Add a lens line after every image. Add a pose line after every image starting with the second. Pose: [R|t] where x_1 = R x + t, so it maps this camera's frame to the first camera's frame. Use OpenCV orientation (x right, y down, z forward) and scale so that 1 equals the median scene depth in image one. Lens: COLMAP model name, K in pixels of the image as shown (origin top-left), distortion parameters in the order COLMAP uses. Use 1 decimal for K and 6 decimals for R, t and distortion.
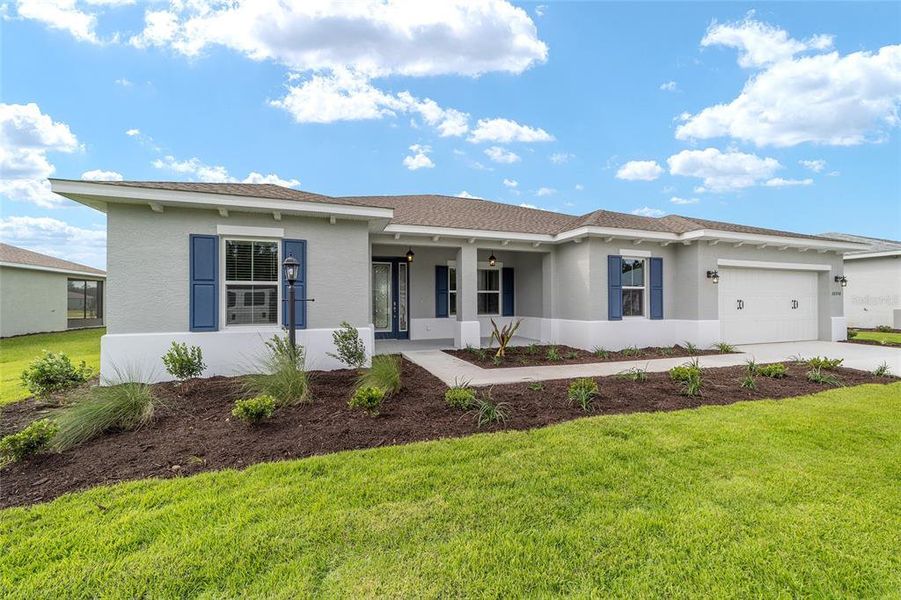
lens RADIAL K [[368.1, 0, 457.9], [0, 368.1, 295.9], [0, 0, 1]] dist [-0.001102, 0.000051]
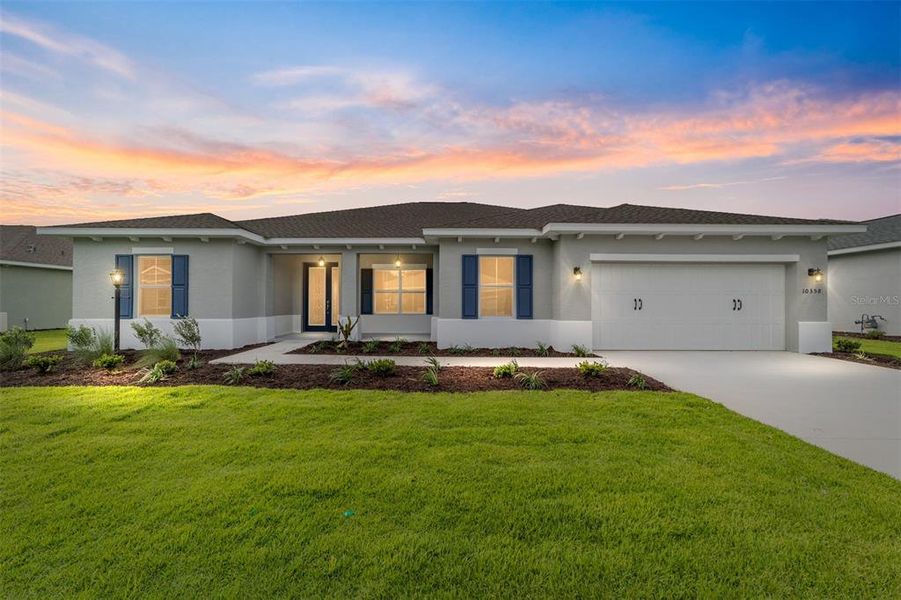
lens RADIAL K [[368.1, 0, 457.9], [0, 368.1, 295.9], [0, 0, 1]] dist [-0.001102, 0.000051]
pose [[0.940737, -0.001827, -0.339132, 0.706105], [0.001643, 0.999998, -0.000829, 0.003786], [0.339133, 0.000223, 0.940739, 0.029049]]
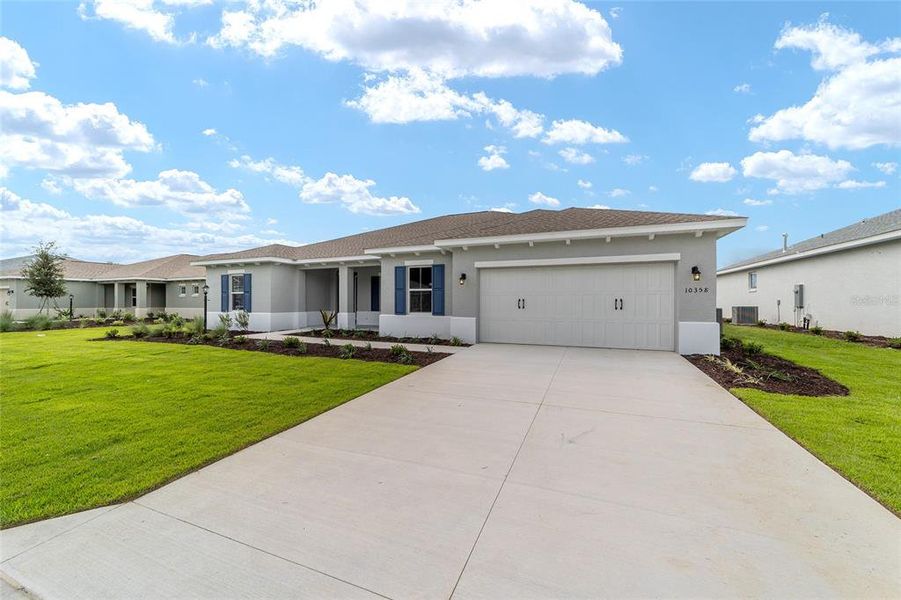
lens RADIAL K [[347.8, 0, 446.4], [0, 347.8, 301.7], [0, 0, 1]] dist [-0.001302, 0.000205]
pose [[0.729215, 0.002266, -0.684281, 1.357630], [0.008409, 0.999889, 0.012272, 0.004609], [0.684233, -0.014703, 0.729115, 0.177799]]
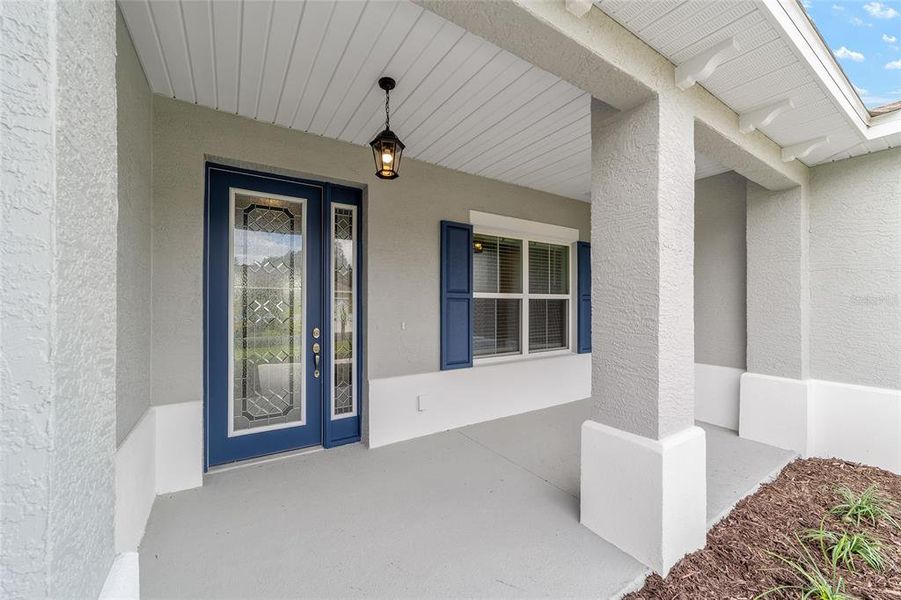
lens RADIAL K [[347.8, 0, 446.4], [0, 347.8, 301.7], [0, 0, 1]] dist [-0.001302, 0.000205]
pose [[0.979540, 0.000725, 0.201250, -0.138790], [0.001479, 0.999941, -0.010802, -0.001542], [-0.201245, 0.010879, 0.979480, 0.778658]]
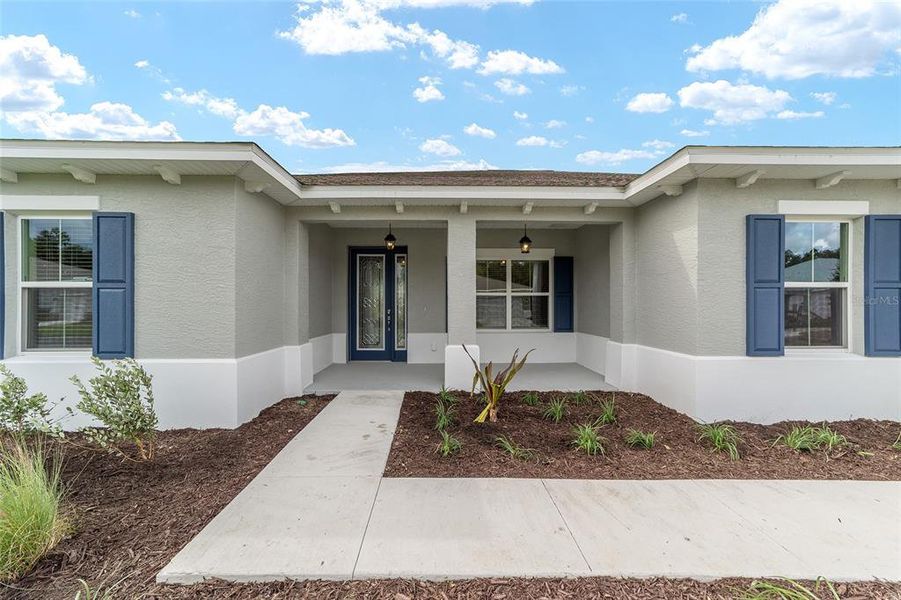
lens RADIAL K [[362.1, 0, 450.5], [0, 362.1, 300.0], [0, 0, 1]] dist [0.006840, 0.000326]
pose [[0.945357, 0.000429, -0.326036, 0.193741], [0.002524, 0.999960, 0.008634, -0.008267], [0.326027, -0.008985, 0.945318, 0.420247]]
